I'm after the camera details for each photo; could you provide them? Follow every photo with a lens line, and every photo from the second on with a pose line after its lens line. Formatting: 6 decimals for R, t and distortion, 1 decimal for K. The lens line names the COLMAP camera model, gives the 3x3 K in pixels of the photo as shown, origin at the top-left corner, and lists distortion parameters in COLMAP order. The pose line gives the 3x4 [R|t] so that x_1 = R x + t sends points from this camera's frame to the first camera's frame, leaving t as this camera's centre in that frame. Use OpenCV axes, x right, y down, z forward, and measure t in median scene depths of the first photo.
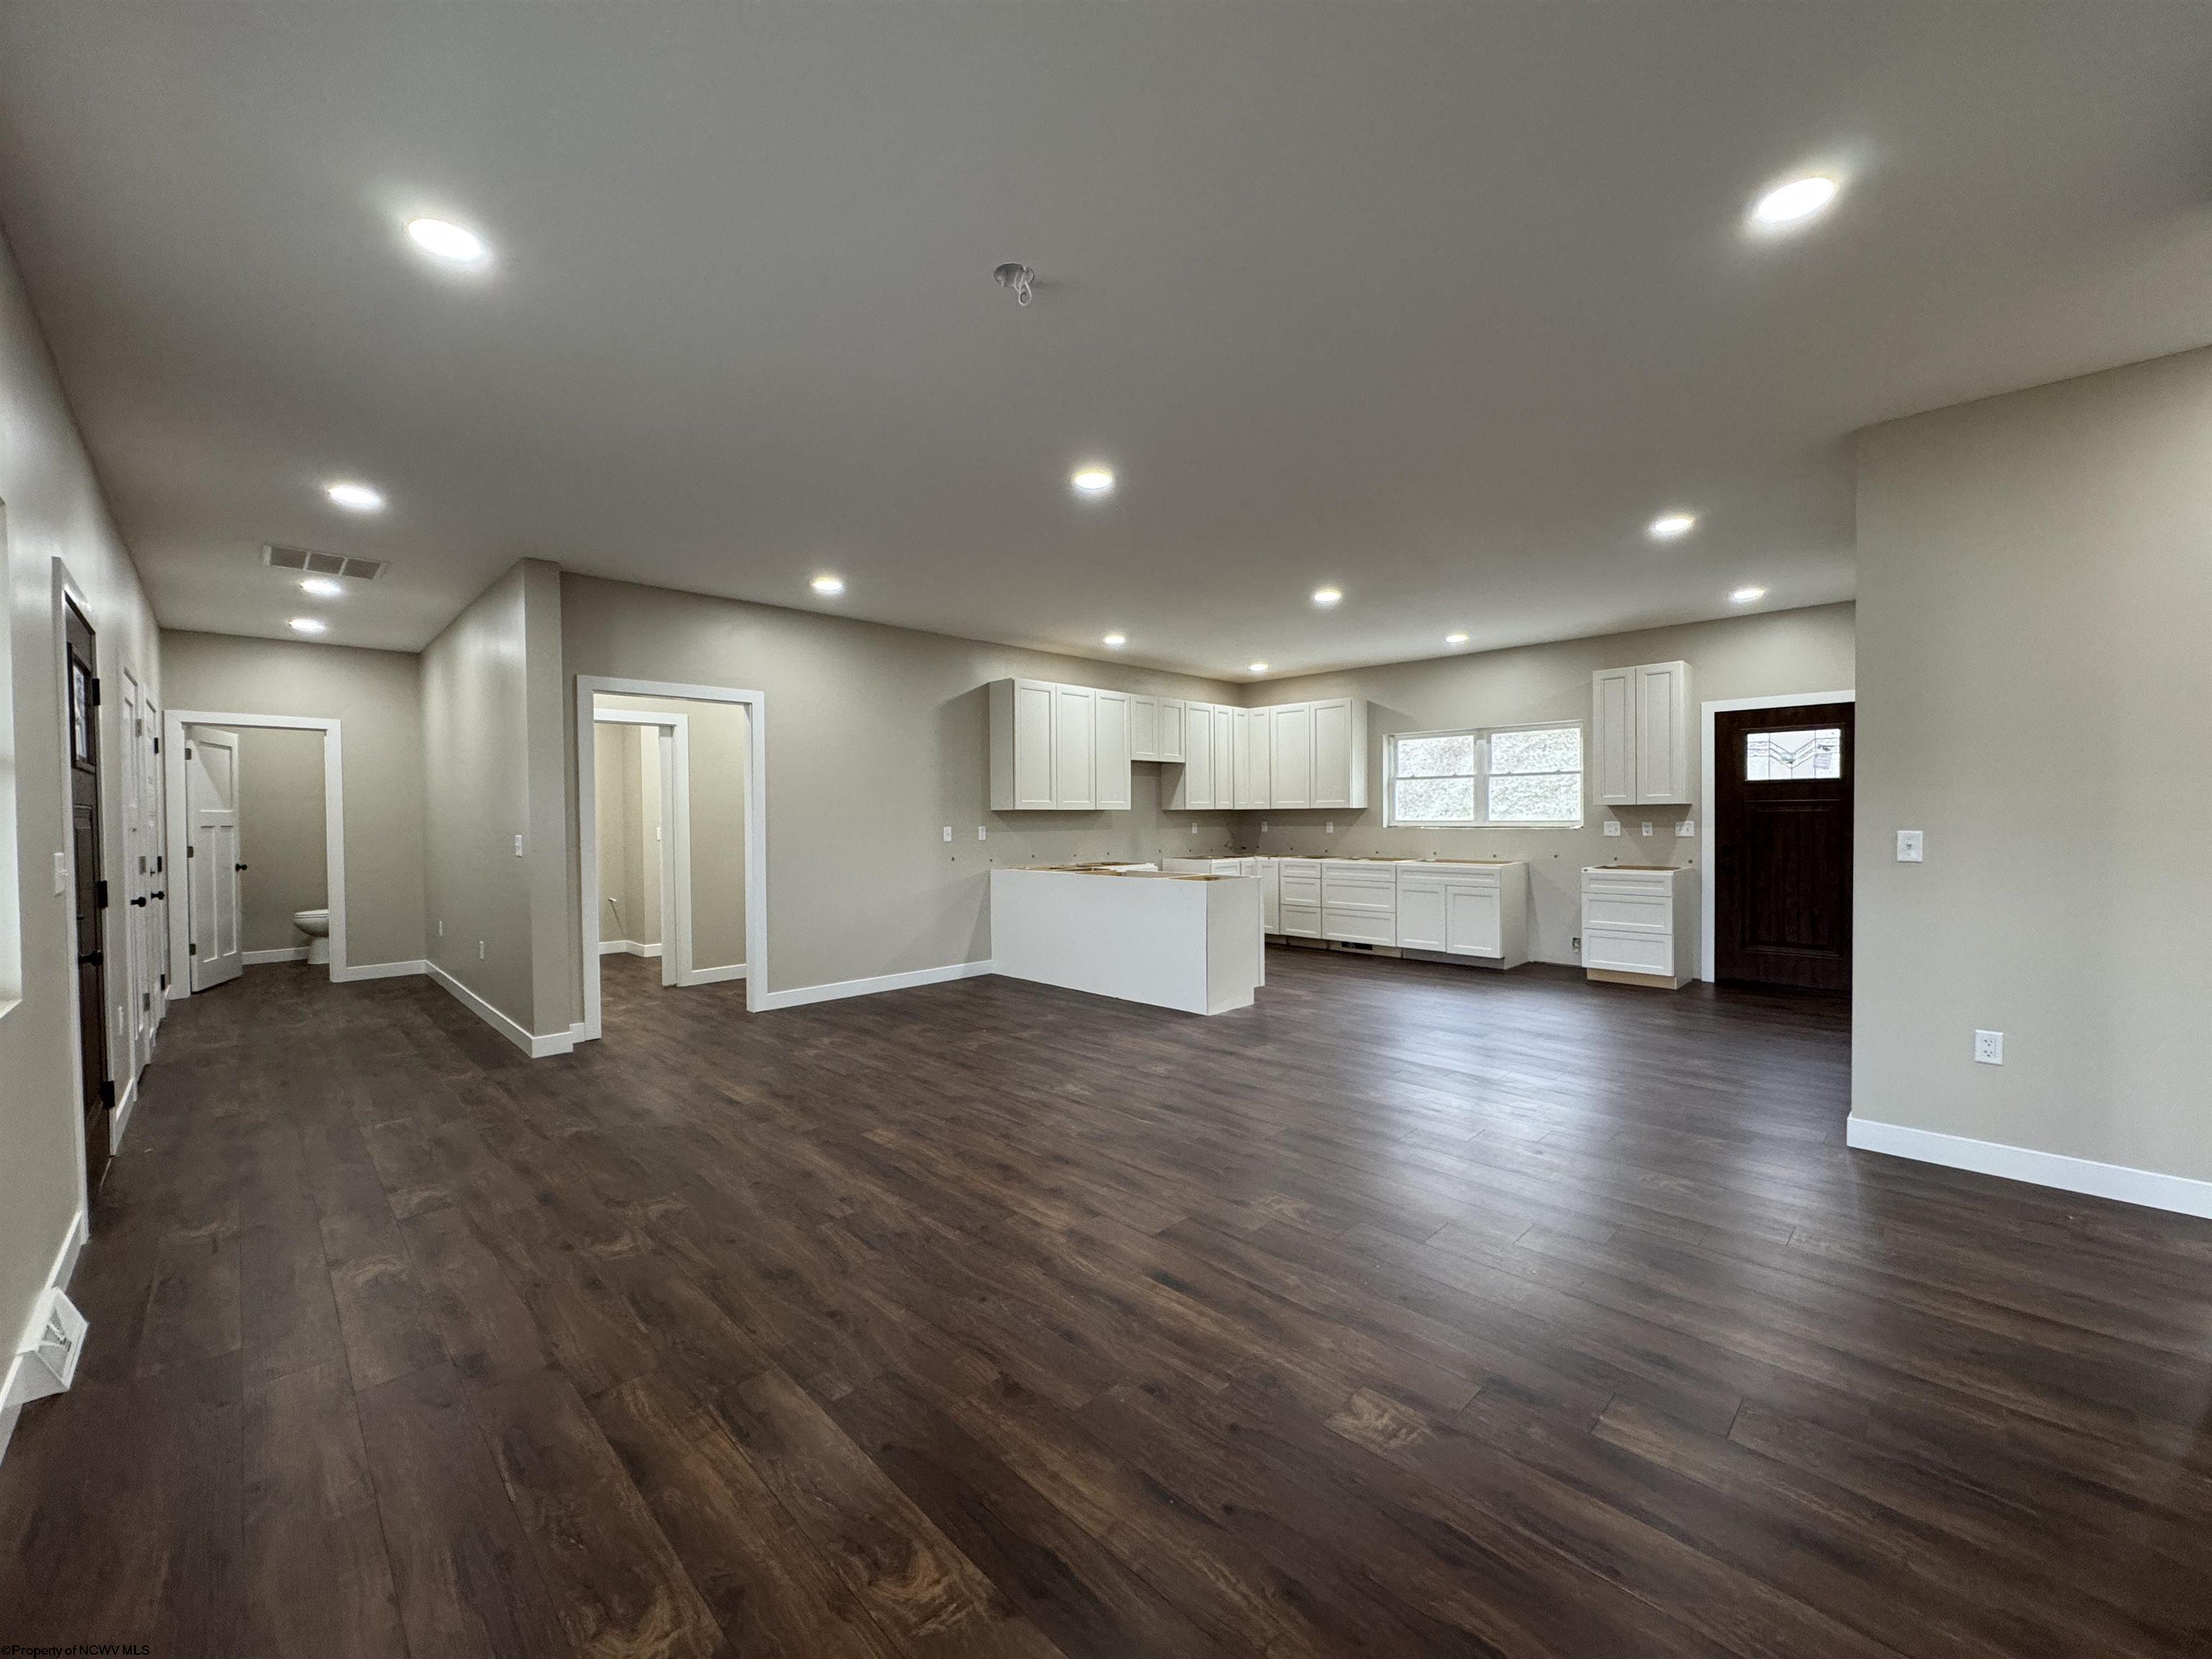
lens RADIAL K [[877.4, 0, 1106.8], [0, 877.4, 826.7], [0, 0, 1]] dist [-0.004200, 0.001416]
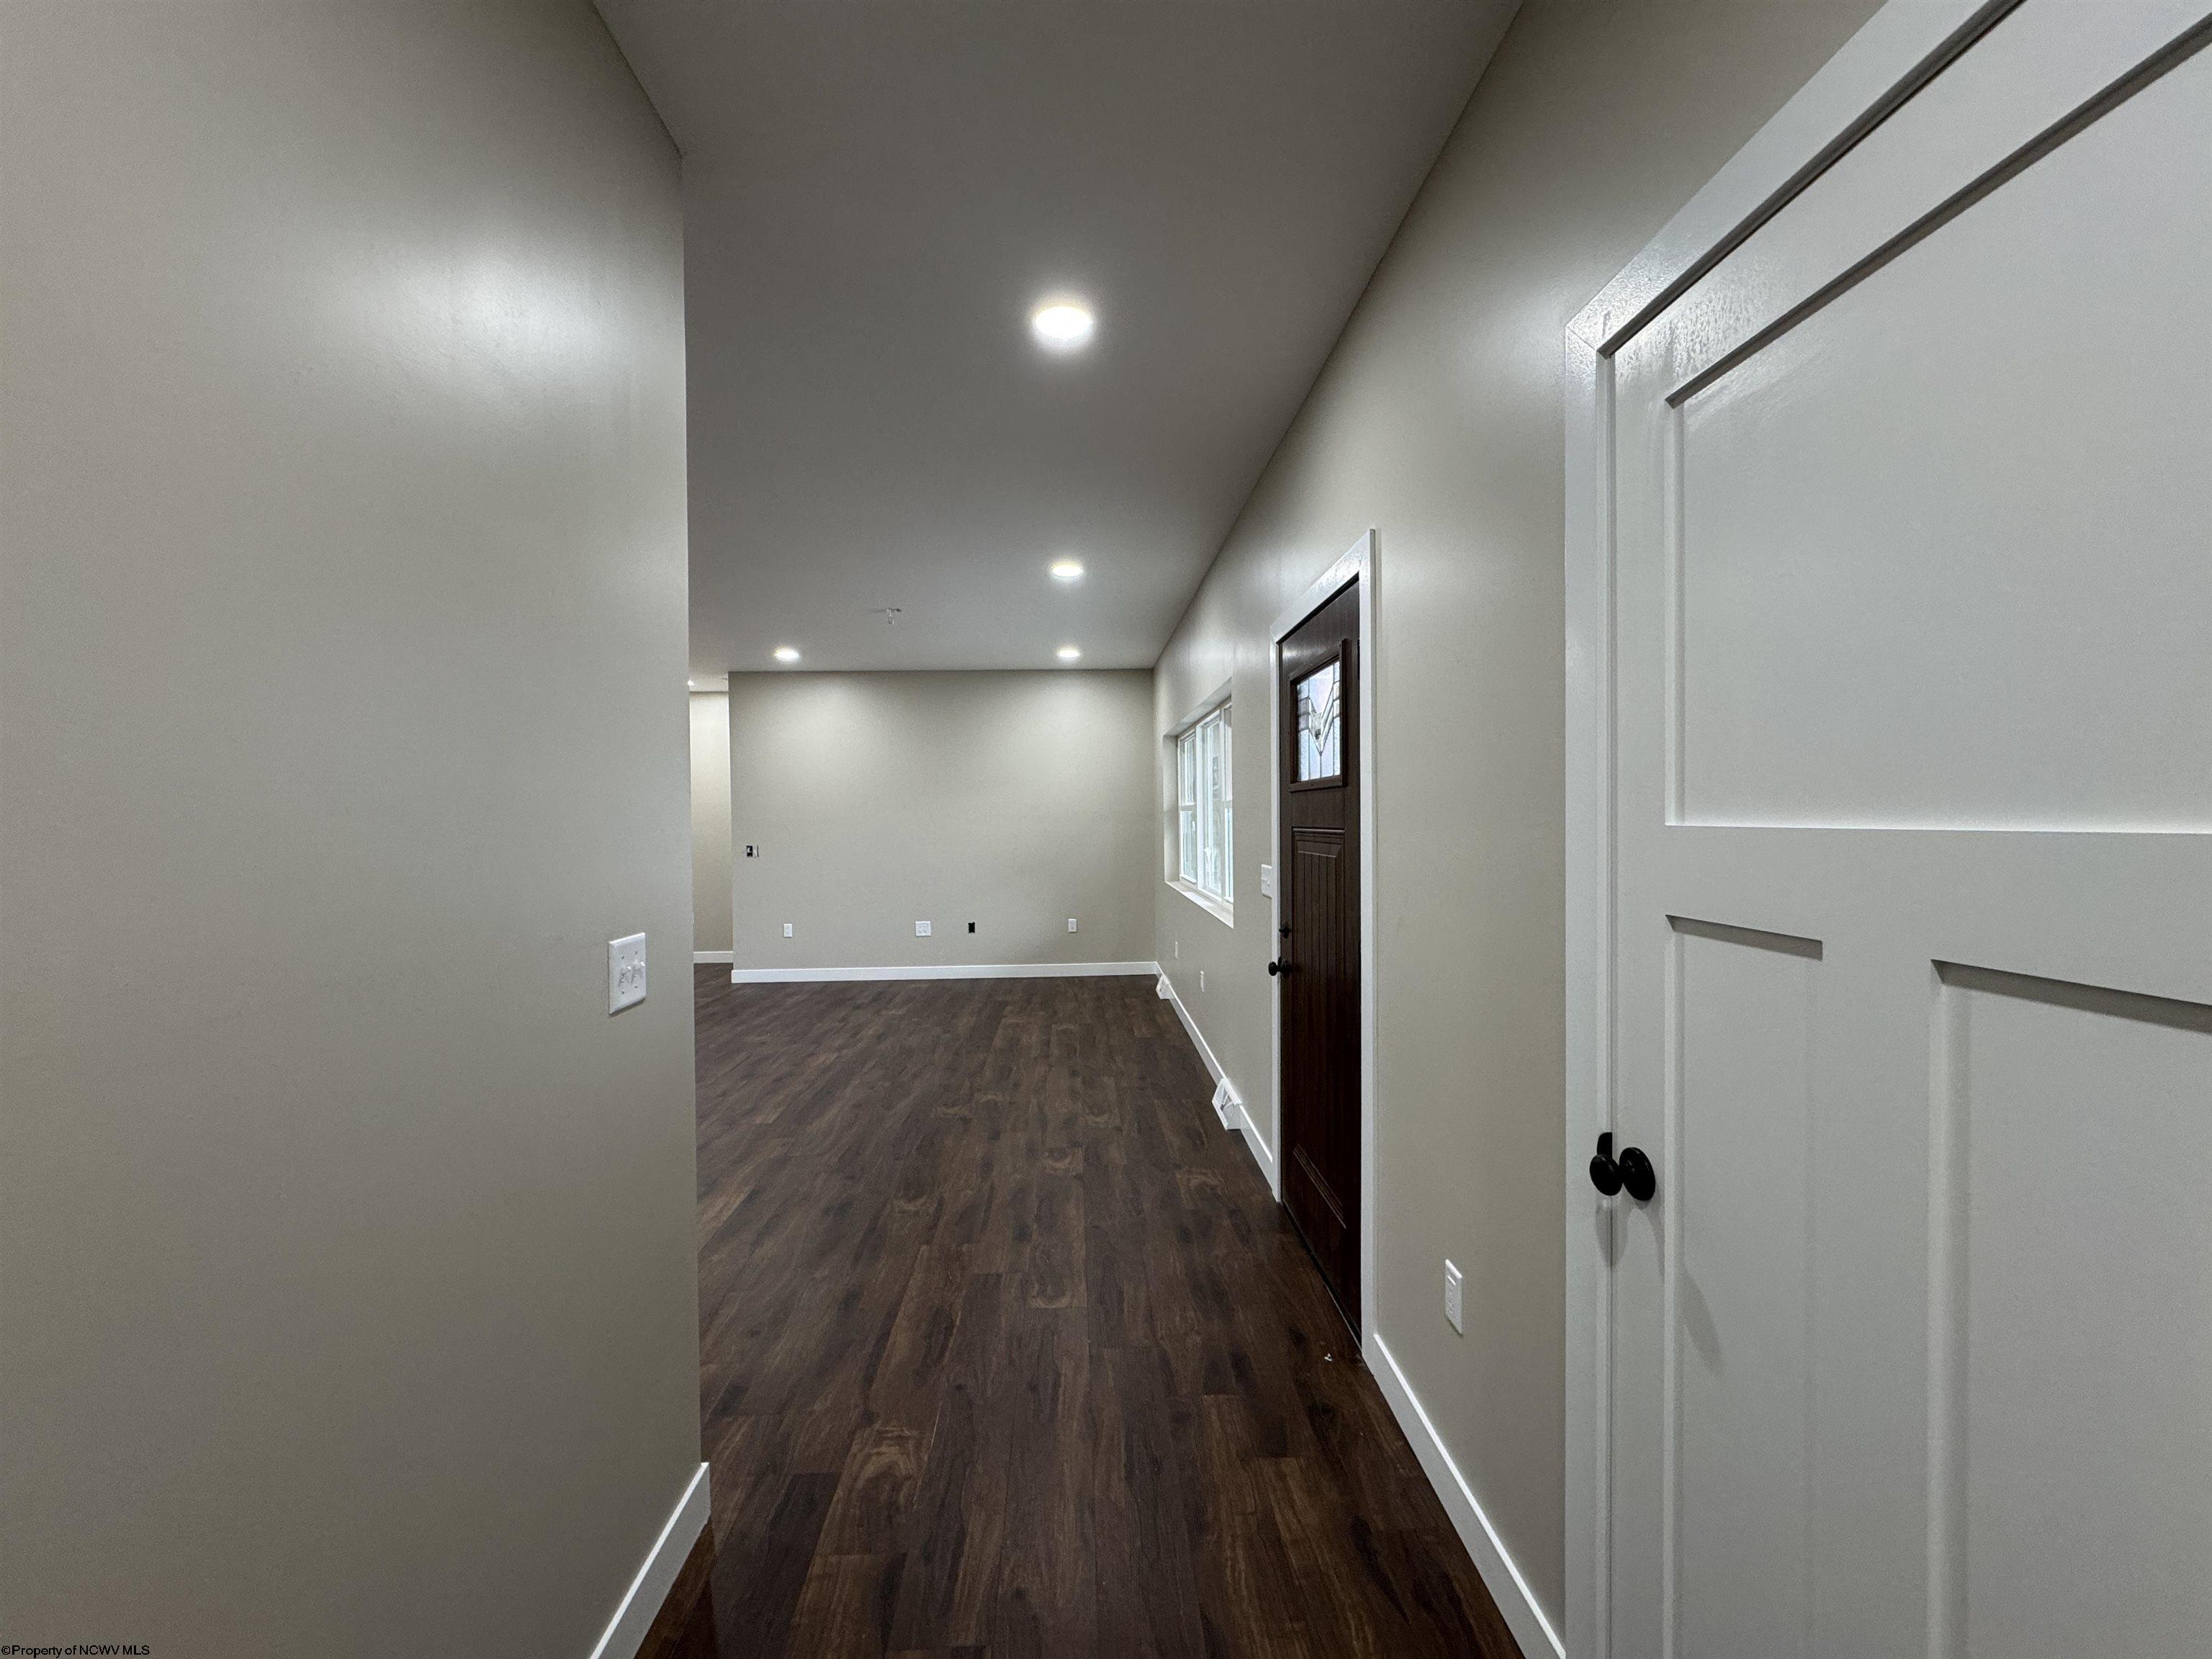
lens RADIAL K [[877.4, 0, 1107.2], [0, 877.4, 830.8], [0, 0, 1]] dist [-0.004200, 0.001416]
pose [[-0.736196, 0.008015, 0.676721, -0.772581], [0.028703, 0.999400, 0.019389, -0.021838], [-0.676160, 0.033698, -0.735984, 0.859018]]
